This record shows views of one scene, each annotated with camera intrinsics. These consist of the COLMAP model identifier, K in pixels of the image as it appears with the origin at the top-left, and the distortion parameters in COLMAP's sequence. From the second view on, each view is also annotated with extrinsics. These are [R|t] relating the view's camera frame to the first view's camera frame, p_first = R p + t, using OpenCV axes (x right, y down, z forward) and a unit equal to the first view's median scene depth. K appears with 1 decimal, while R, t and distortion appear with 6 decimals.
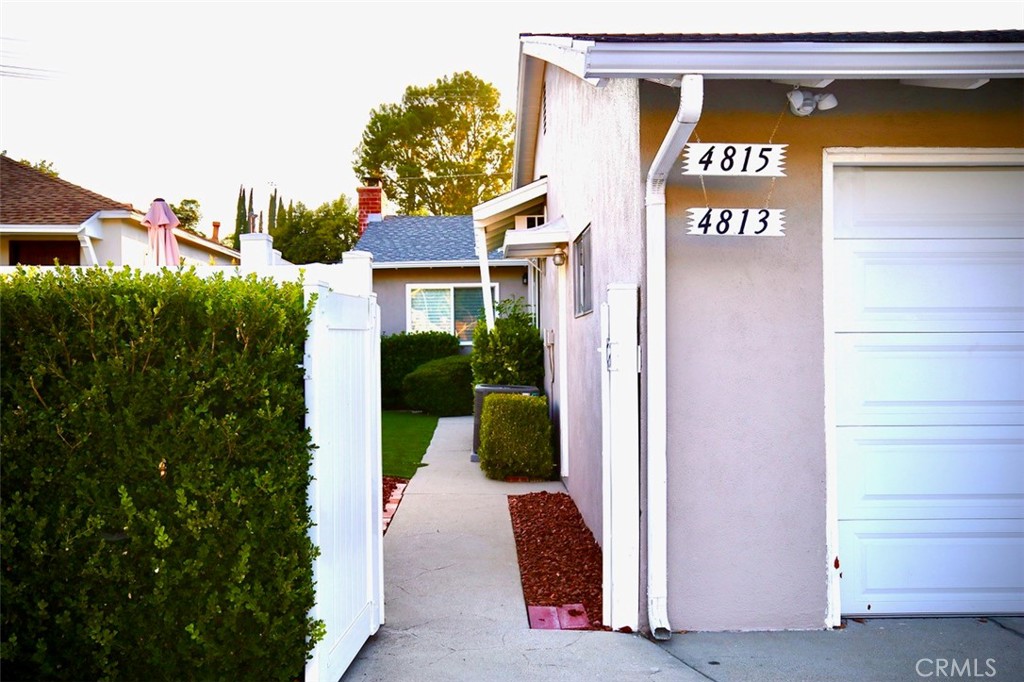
lens RADIAL K [[1000.9, 0, 511.6], [0, 1000.9, 343.6], [0, 0, 1]] dist [0.000585, 0.000000]
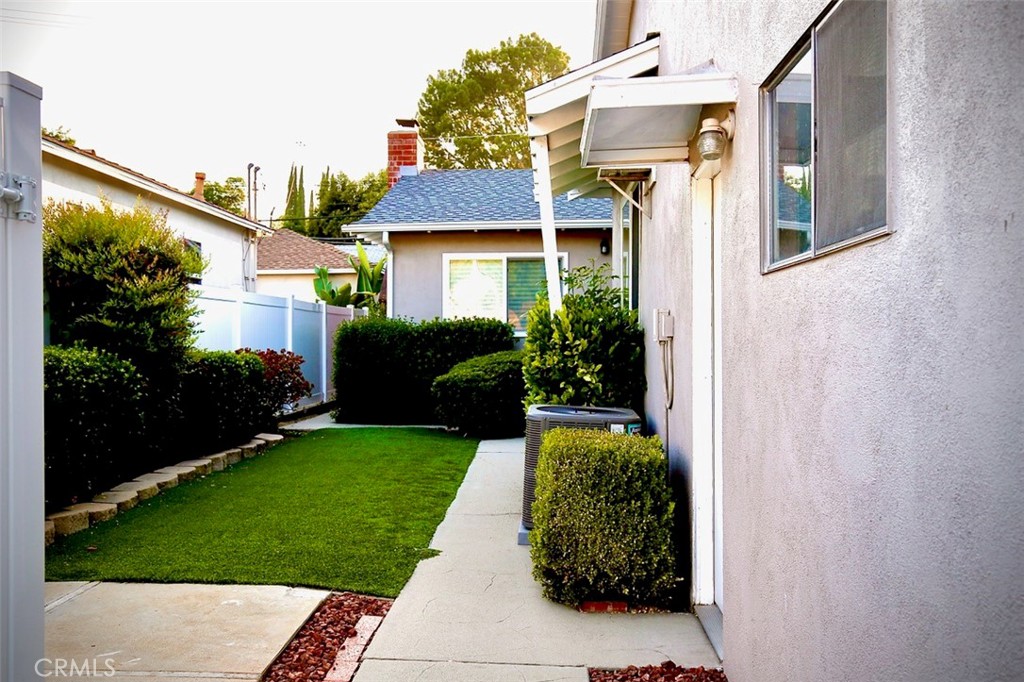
lens RADIAL K [[1000.9, 0, 510.4], [0, 1000.9, 343.0], [0, 0, 1]] dist [0.000585, 0.000000]
pose [[0.997677, 0.010157, -0.067365, -0.004695], [-0.009568, 0.999913, 0.009059, -0.000336], [0.067451, -0.008394, 0.997687, 0.256583]]
